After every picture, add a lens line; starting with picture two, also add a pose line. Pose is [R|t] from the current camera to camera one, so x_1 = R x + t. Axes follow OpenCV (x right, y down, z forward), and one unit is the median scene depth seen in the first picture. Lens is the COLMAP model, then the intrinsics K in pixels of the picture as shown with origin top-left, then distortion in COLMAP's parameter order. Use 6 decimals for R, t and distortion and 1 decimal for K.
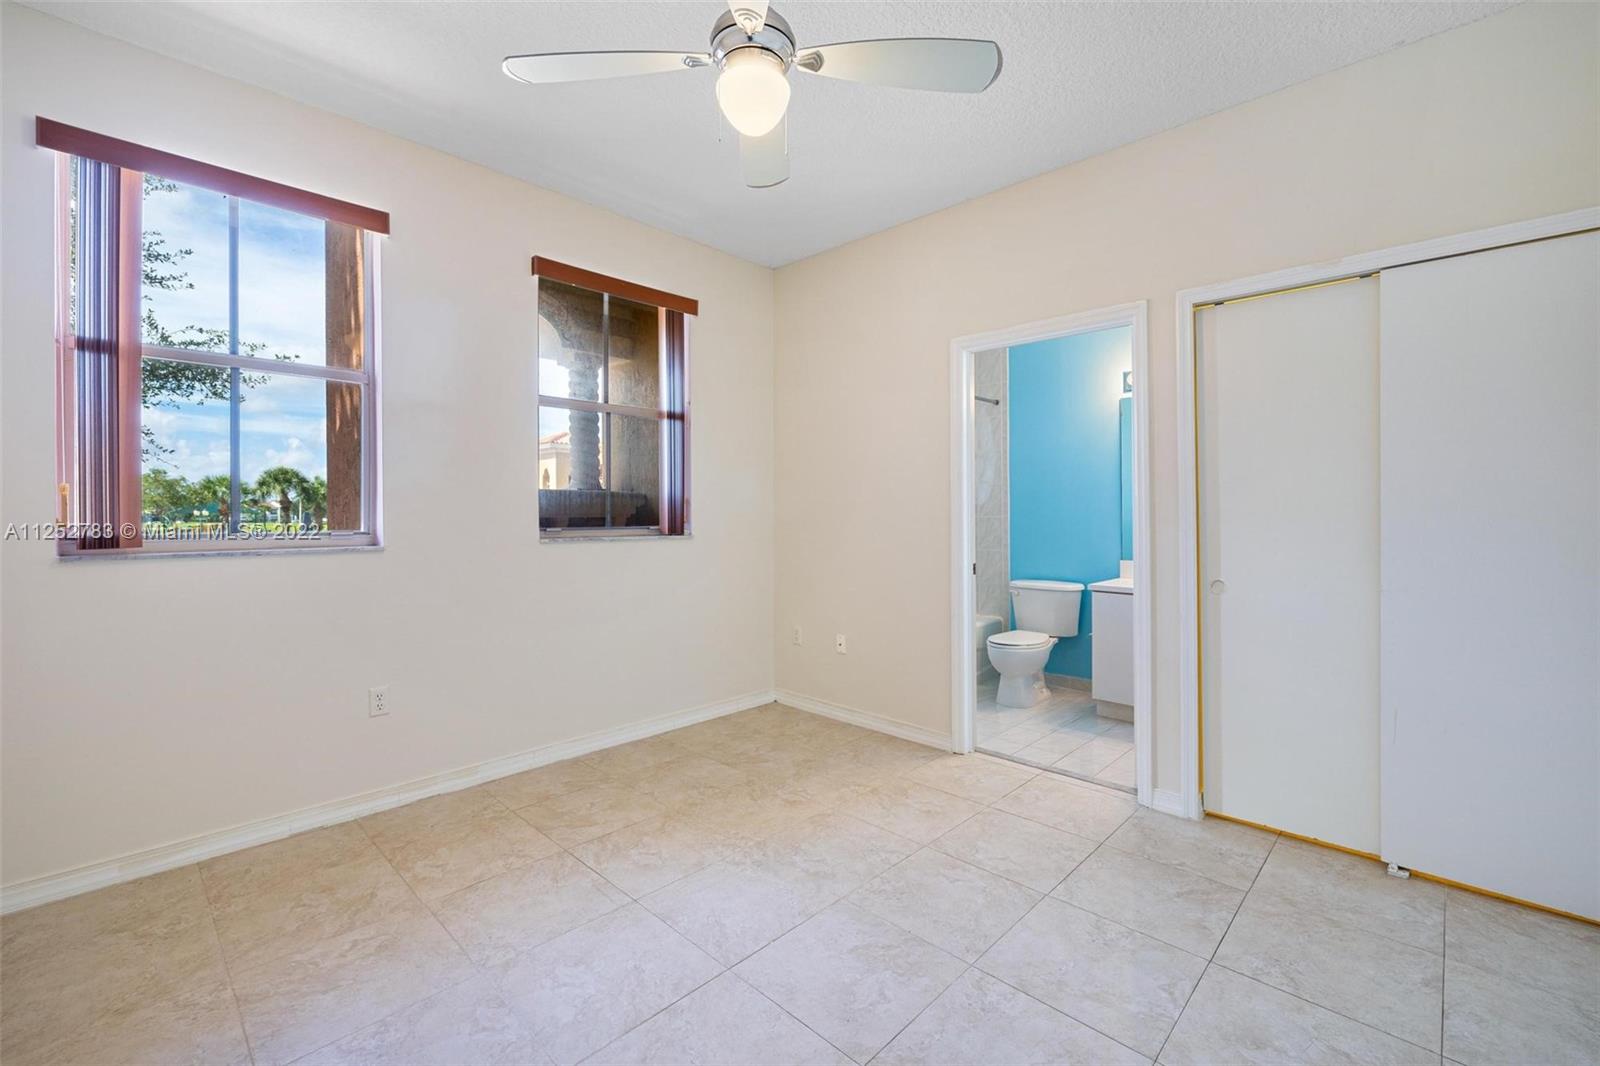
lens RADIAL K [[673.8, 0, 798.6], [0, 673.8, 510.9], [0, 0, 1]] dist [-0.001244, 0.000113]
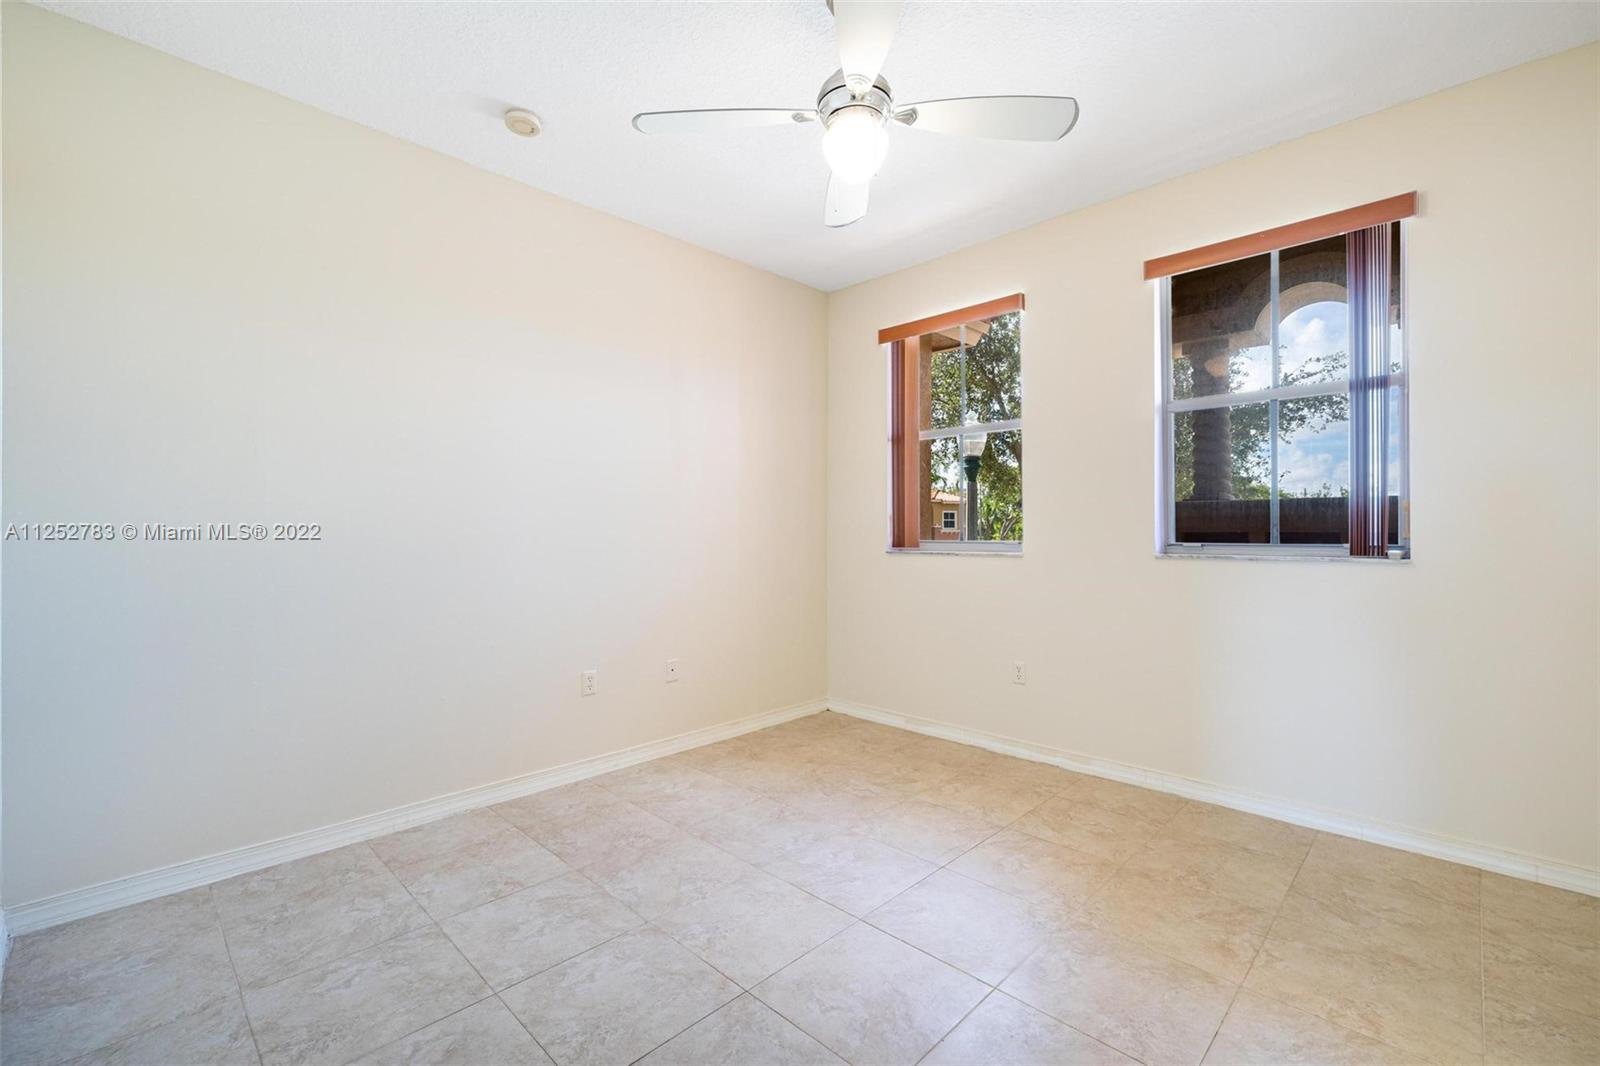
lens RADIAL K [[673.8, 0, 800.3], [0, 673.8, 535.5], [0, 0, 1]] dist [-0.001244, 0.000113]
pose [[0.007420, 0.006329, -0.999952, 0.668416], [0.003384, 0.999974, 0.006355, 0.009499], [0.999967, -0.003431, 0.007399, 0.570044]]
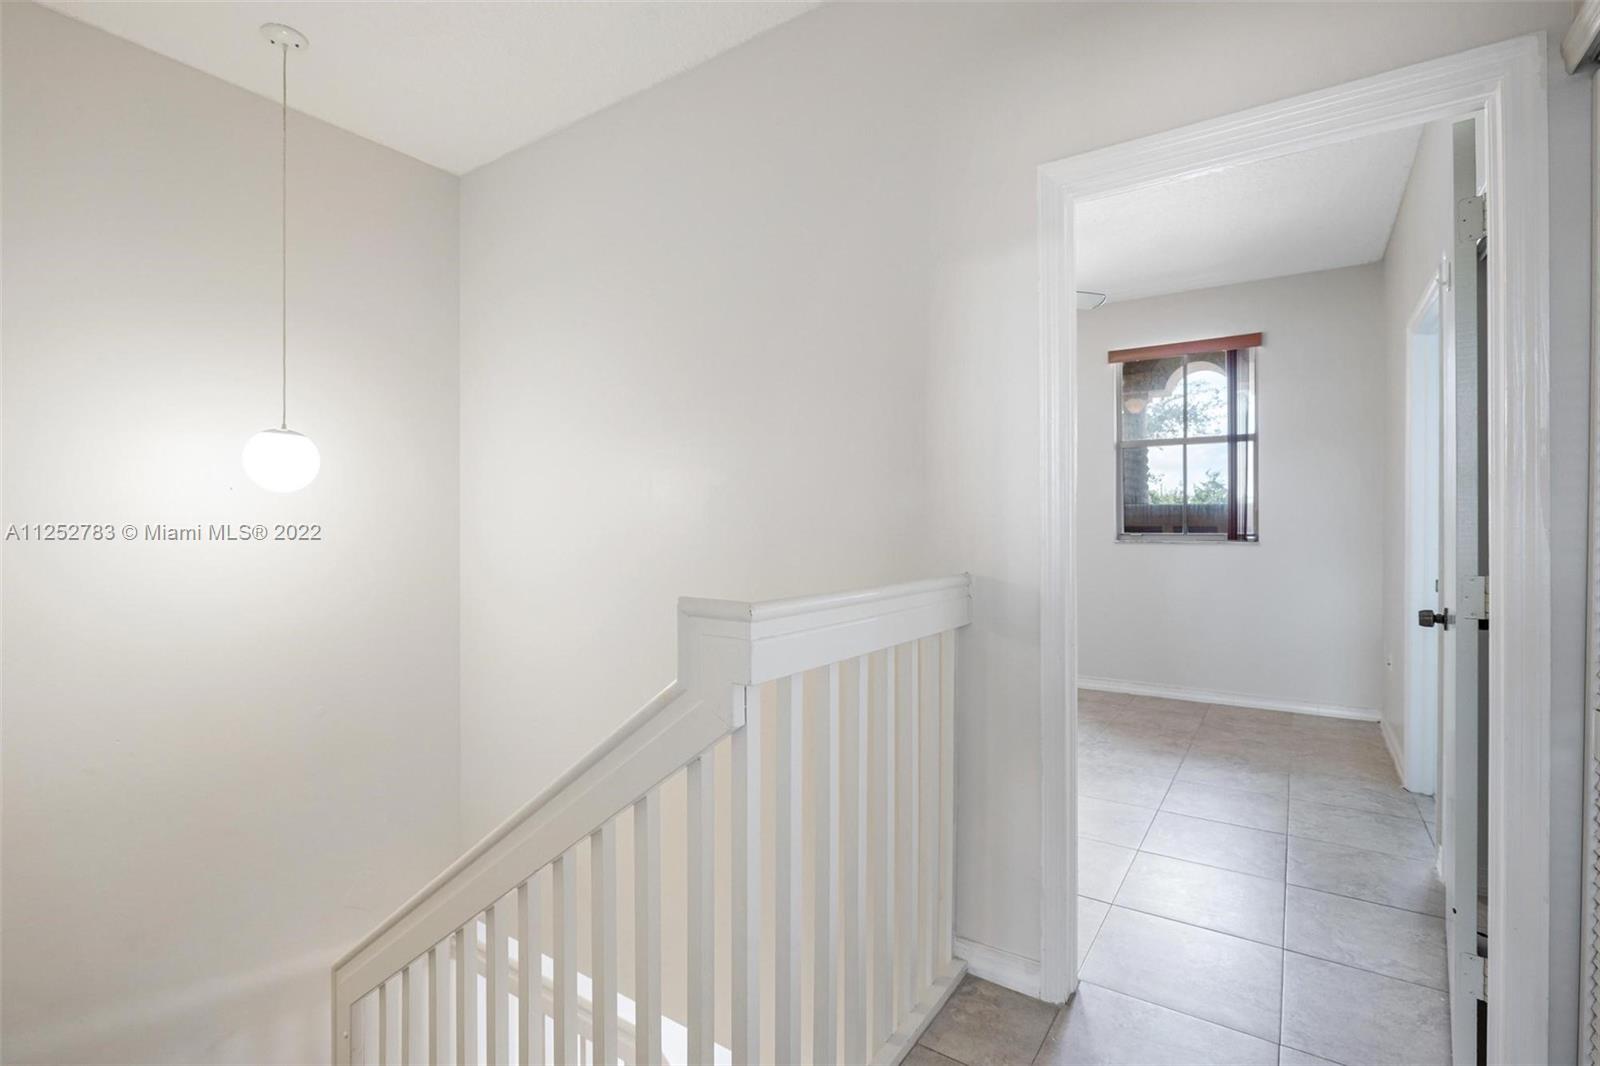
lens RADIAL K [[698.7, 0, 790.7], [0, 698.7, 534.5], [0, 0, 1]] dist [-0.022071, -0.000010]
pose [[0.157477, 0.012816, -0.987440, 1.193204], [0.004919, 0.999893, 0.013762, 0.005844], [0.987510, -0.007024, 0.157397, 0.061059]]
